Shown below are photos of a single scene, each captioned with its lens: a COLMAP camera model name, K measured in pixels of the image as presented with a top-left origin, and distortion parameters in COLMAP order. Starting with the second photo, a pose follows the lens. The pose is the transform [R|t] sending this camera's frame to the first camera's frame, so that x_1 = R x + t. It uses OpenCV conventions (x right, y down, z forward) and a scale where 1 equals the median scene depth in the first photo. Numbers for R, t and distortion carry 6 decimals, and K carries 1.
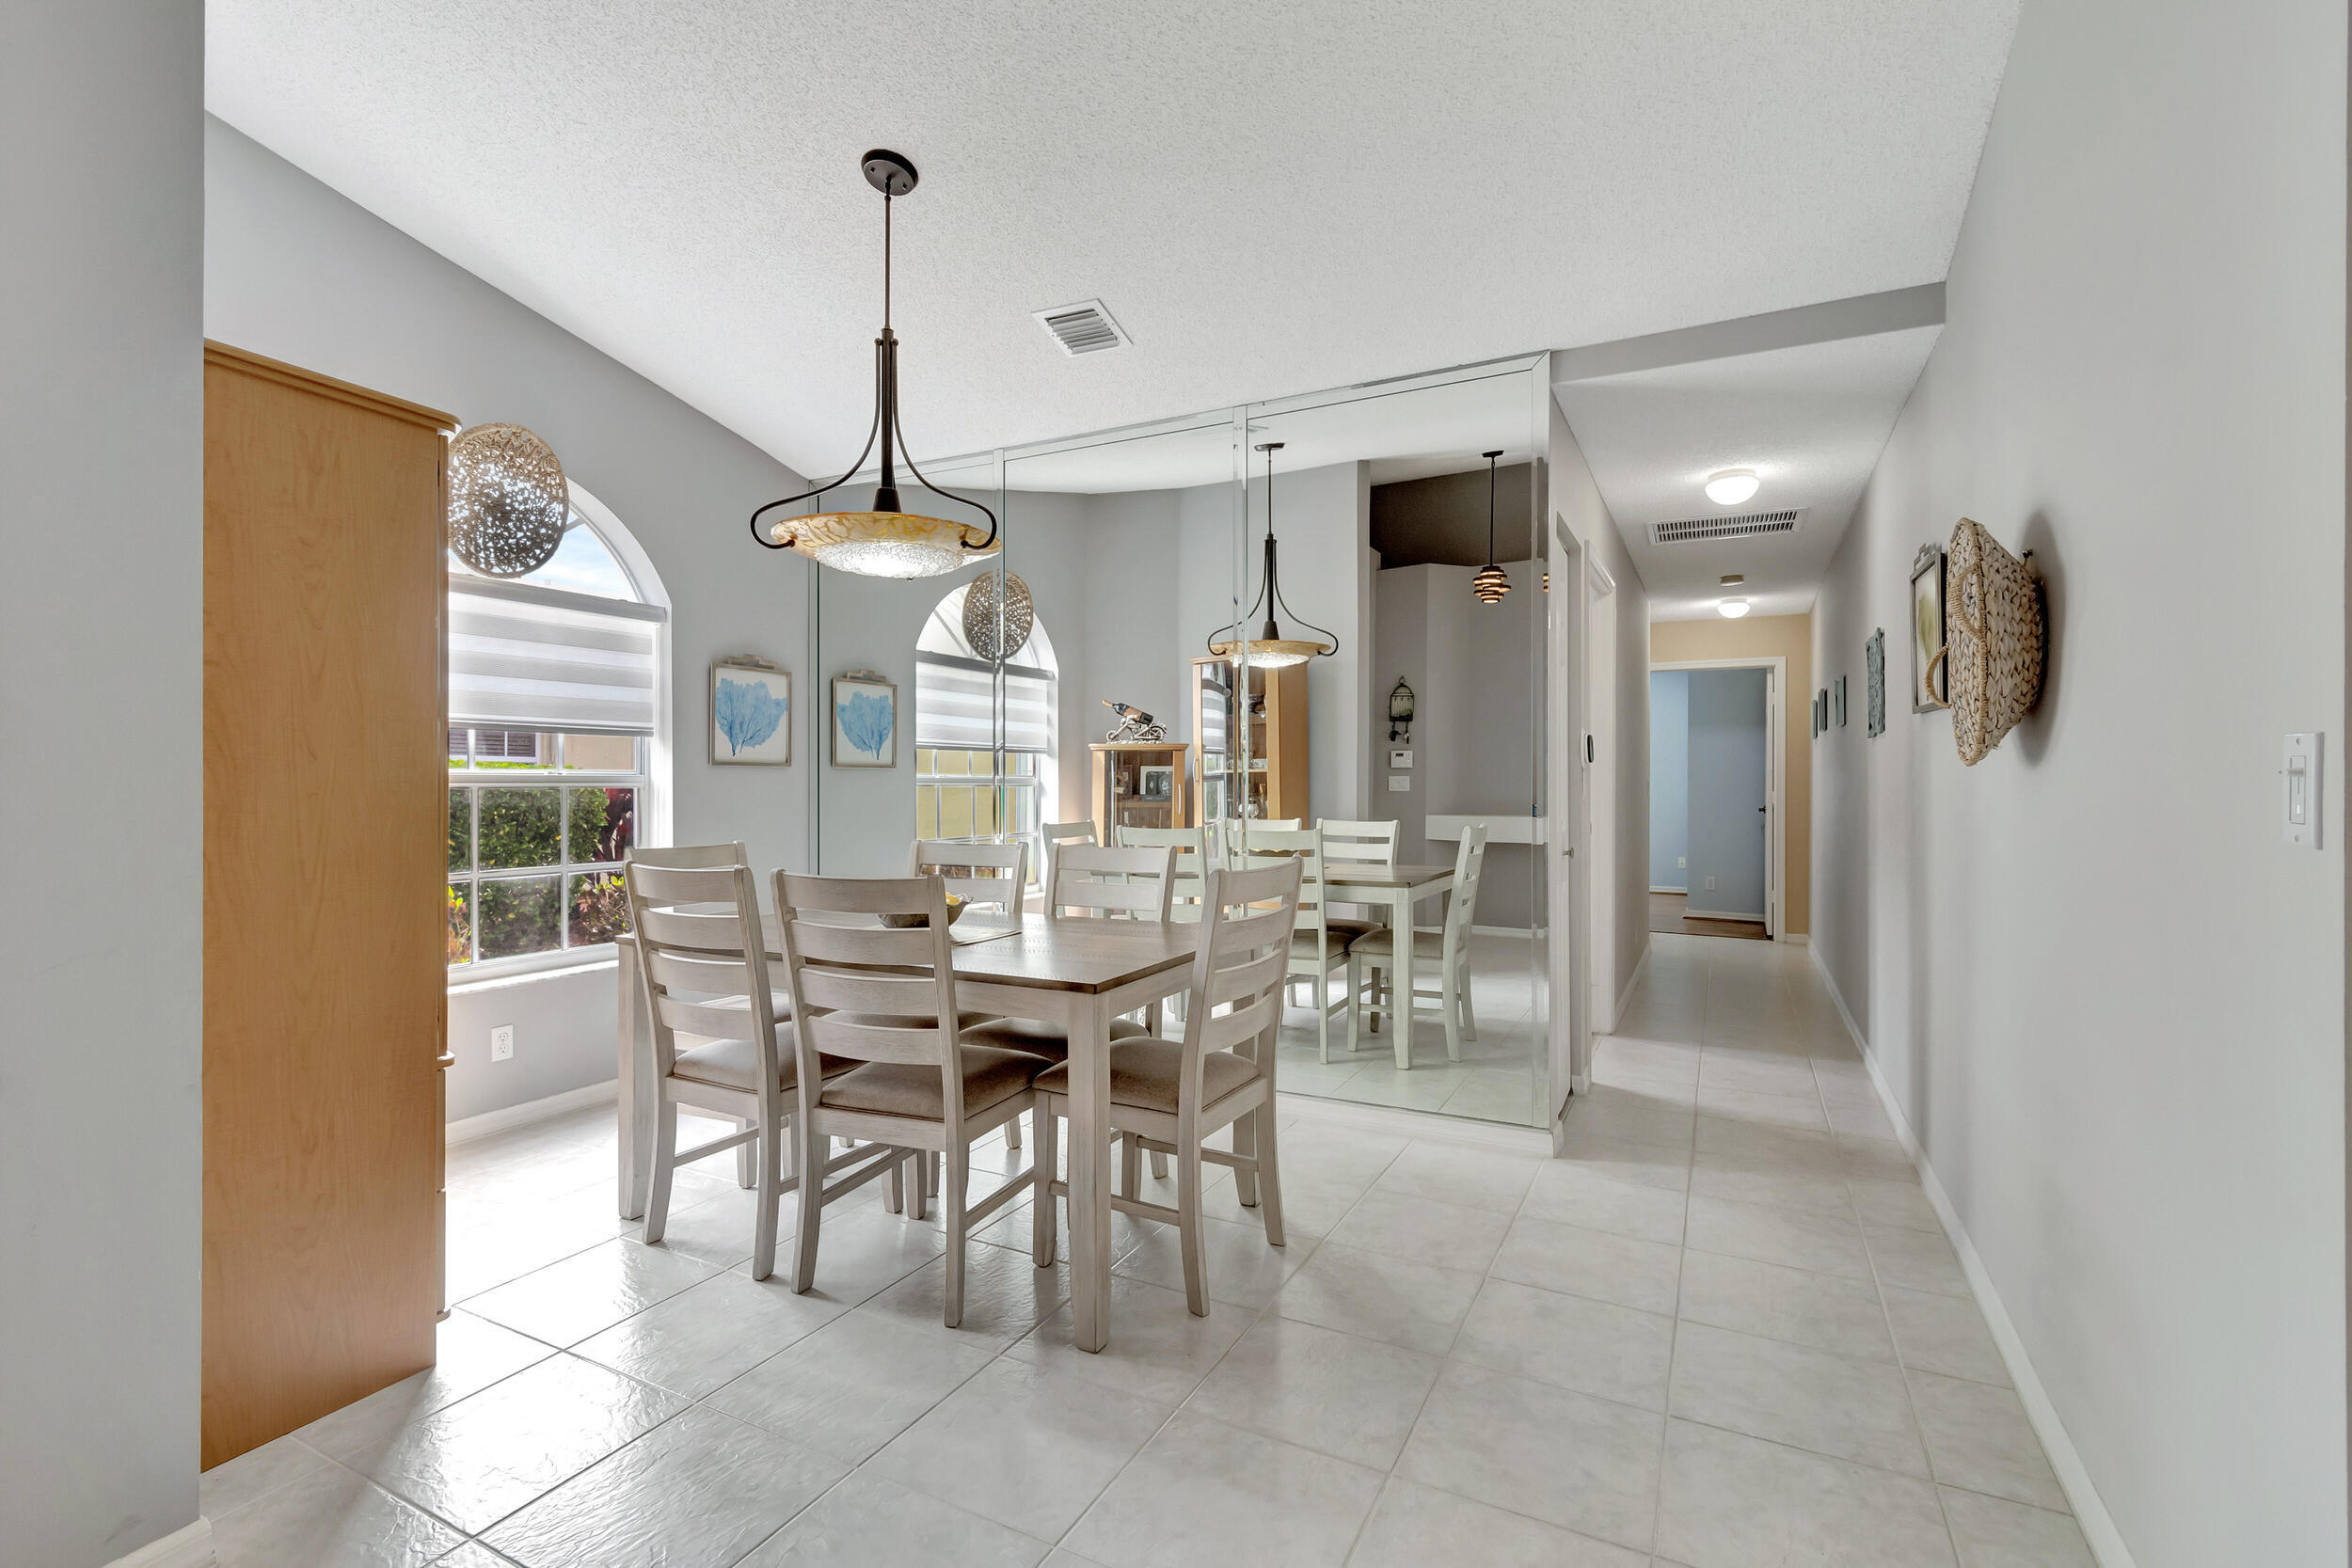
lens RADIAL K [[1055.2, 0, 1158.9], [0, 1055.2, 782.9], [0, 0, 1]] dist [0.001248, -0.000258]
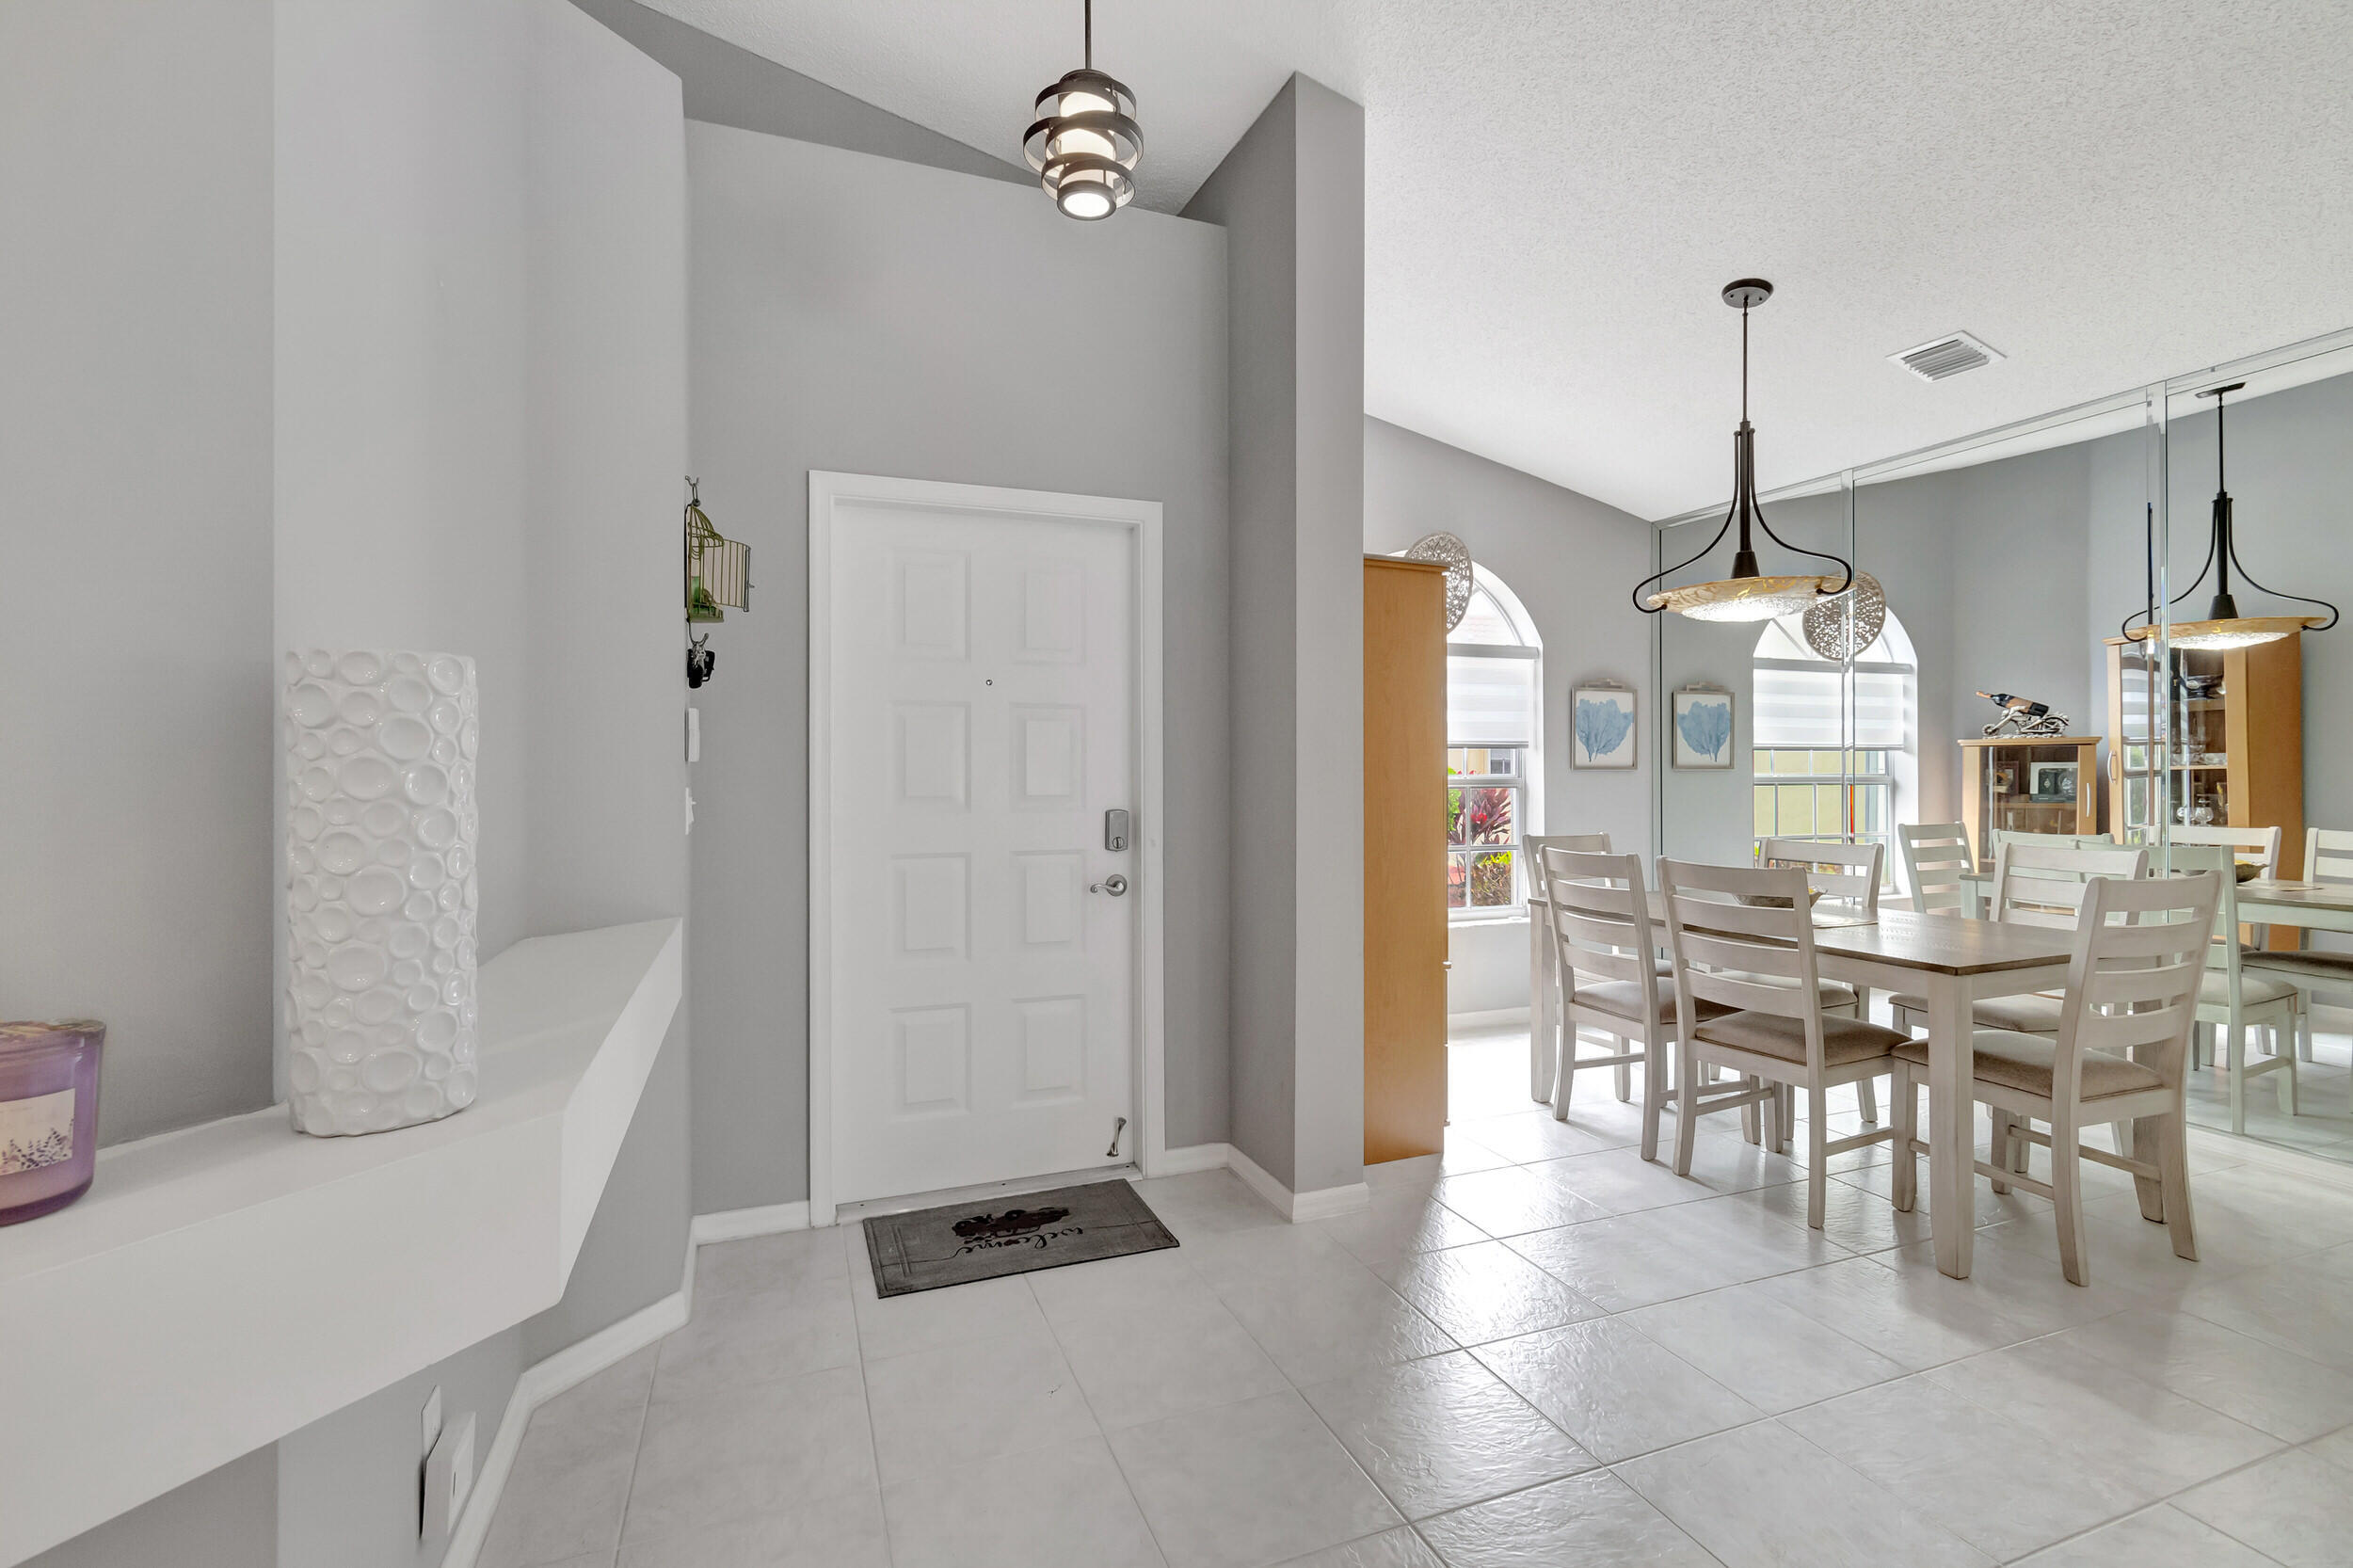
lens RADIAL K [[1029.1, 0, 1162.7], [0, 1029.1, 772.7], [0, 0, 1]] dist [0.001726, -0.004135]
pose [[0.746287, -0.002287, -0.665620, 0.024751], [0.003525, 0.999994, 0.000517, -0.018267], [0.665615, -0.002732, 0.746290, -0.257187]]
